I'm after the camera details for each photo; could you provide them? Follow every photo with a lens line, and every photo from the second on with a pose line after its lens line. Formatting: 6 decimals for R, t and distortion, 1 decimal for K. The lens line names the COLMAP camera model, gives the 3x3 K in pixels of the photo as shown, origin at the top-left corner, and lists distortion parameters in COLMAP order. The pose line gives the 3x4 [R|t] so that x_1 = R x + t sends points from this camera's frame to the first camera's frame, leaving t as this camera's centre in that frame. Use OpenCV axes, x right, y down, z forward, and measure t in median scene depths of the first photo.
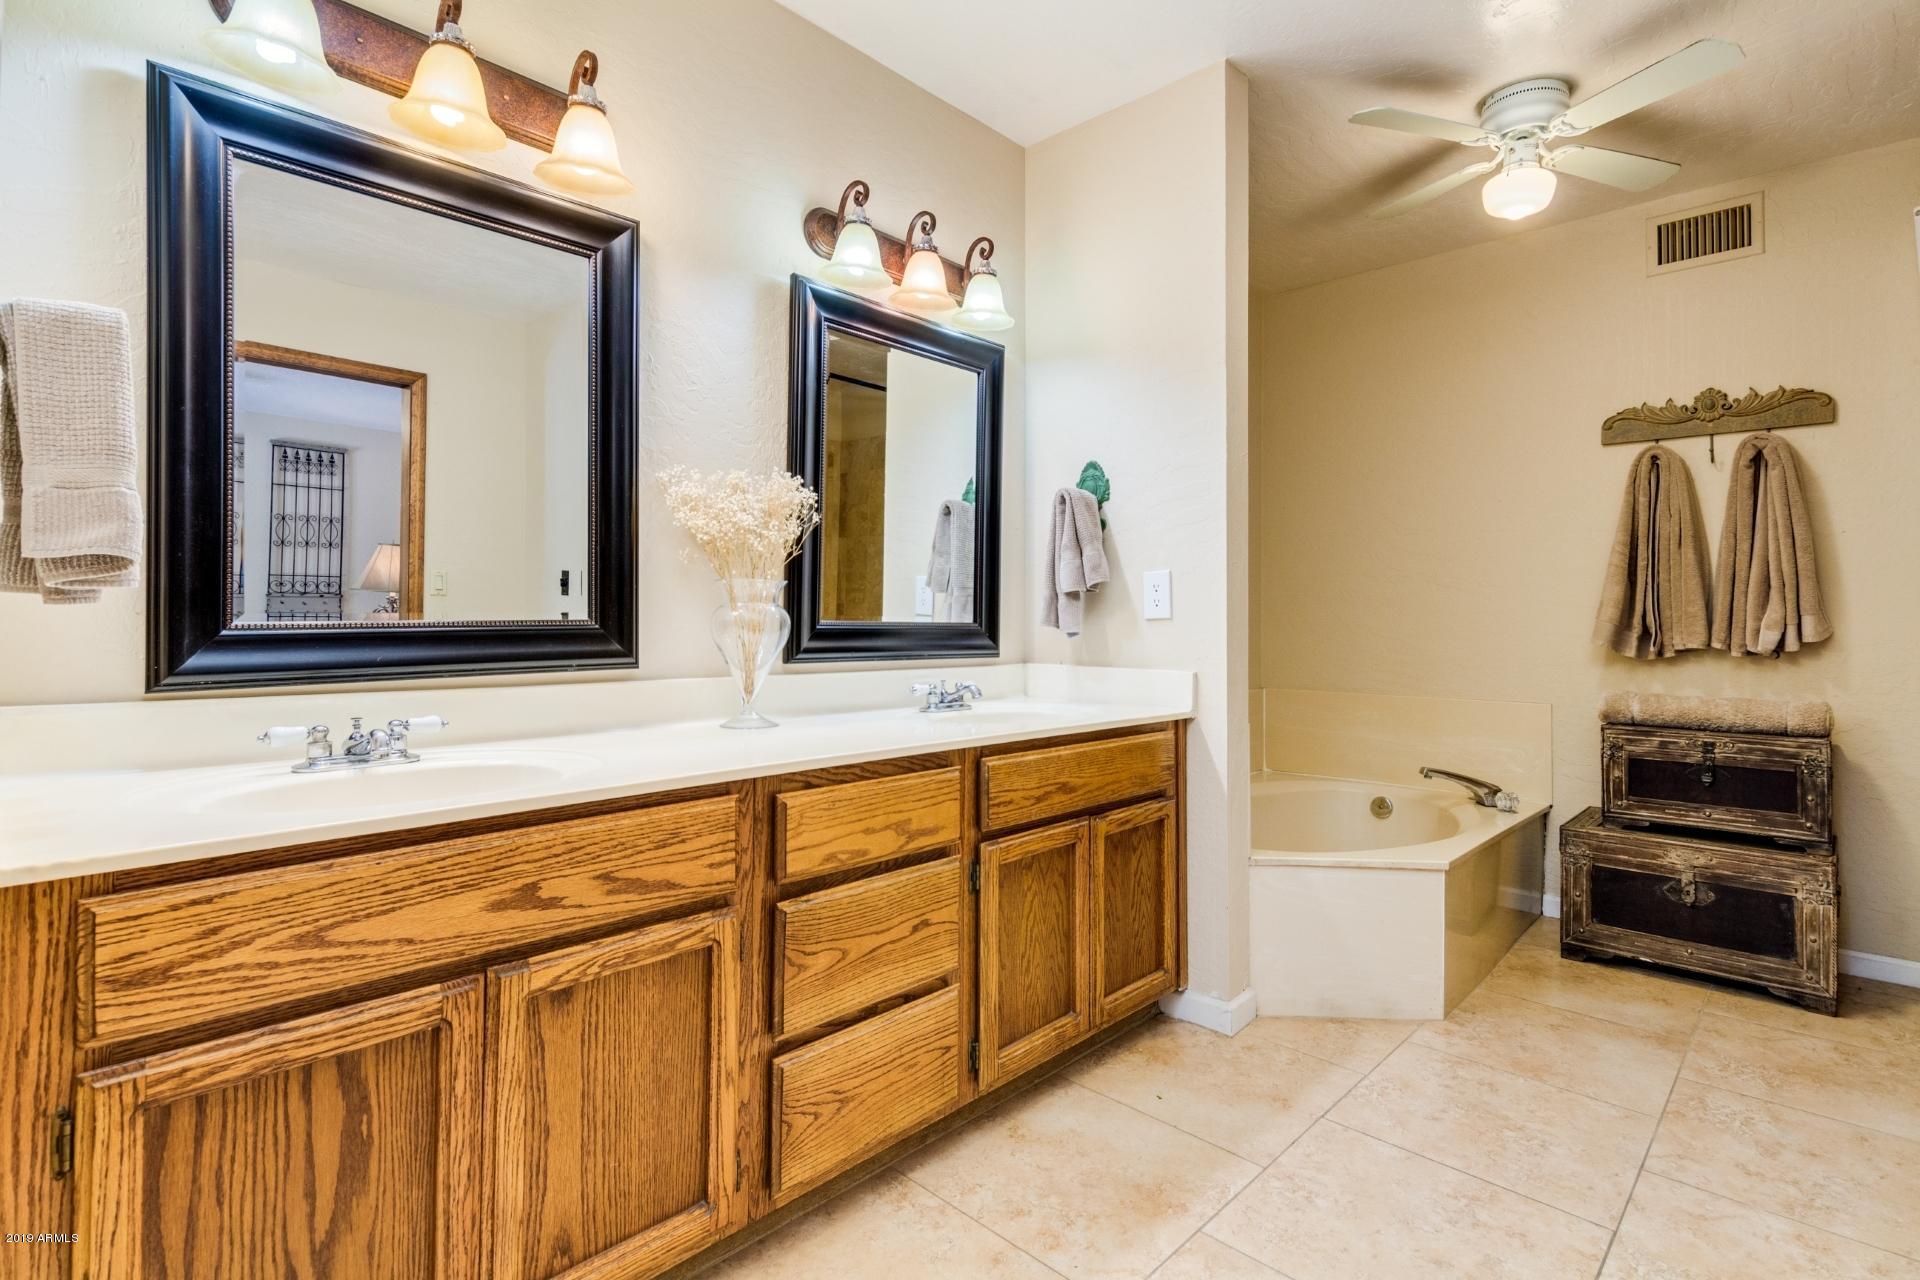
lens RADIAL K [[887.2, 0, 958.4], [0, 887.2, 631.0], [0, 0, 1]] dist [-0.000078, 0.000217]
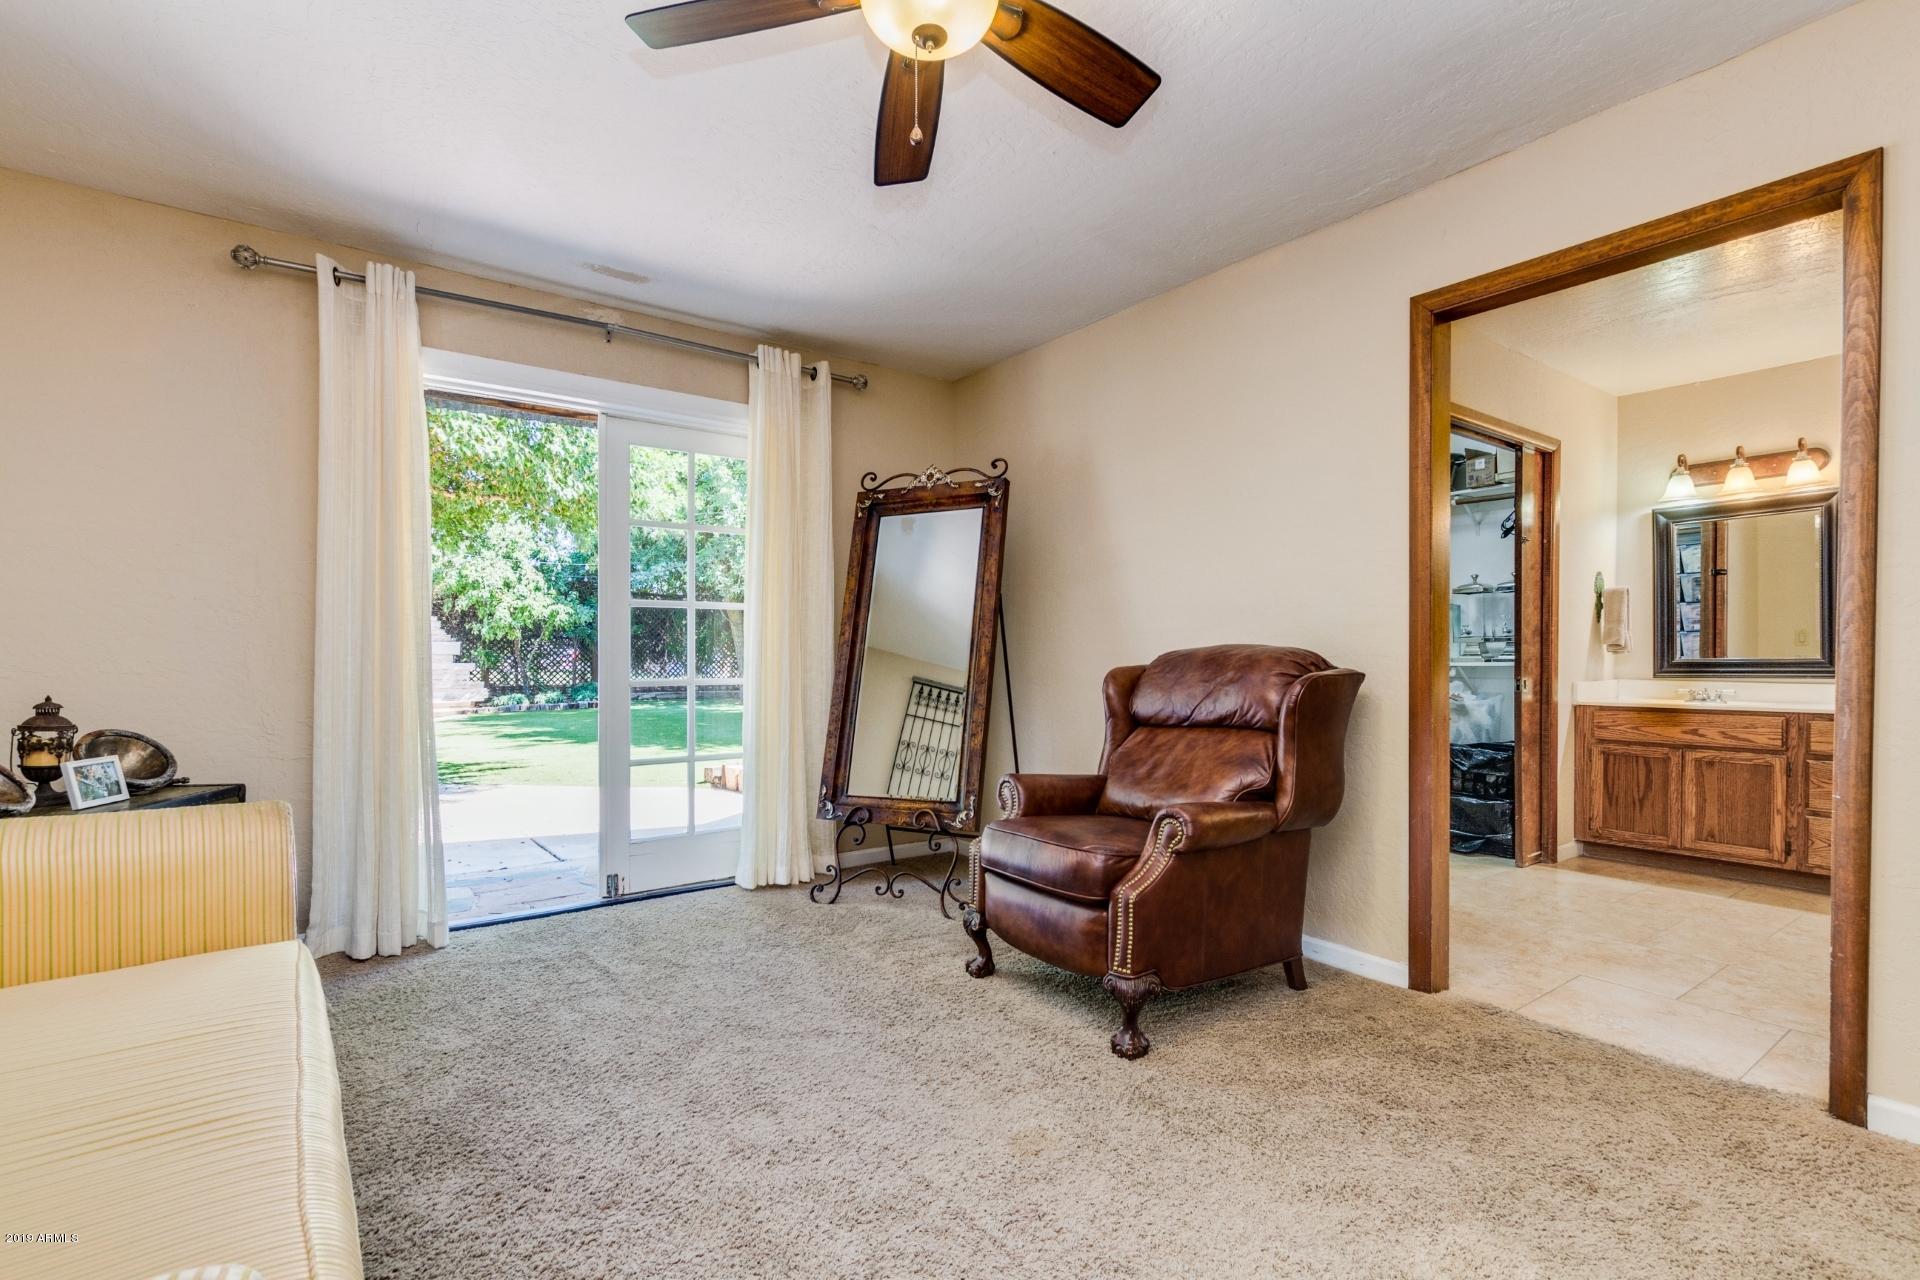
lens RADIAL K [[887.2, 0, 958.1], [0, 887.2, 672.8], [0, 0, 1]] dist [-0.000078, 0.000217]
pose [[-0.132149, 0.010746, -0.991172, 3.684567], [0.005112, 0.999935, 0.010160, -0.010333], [0.991217, -0.003724, -0.132195, -1.617555]]
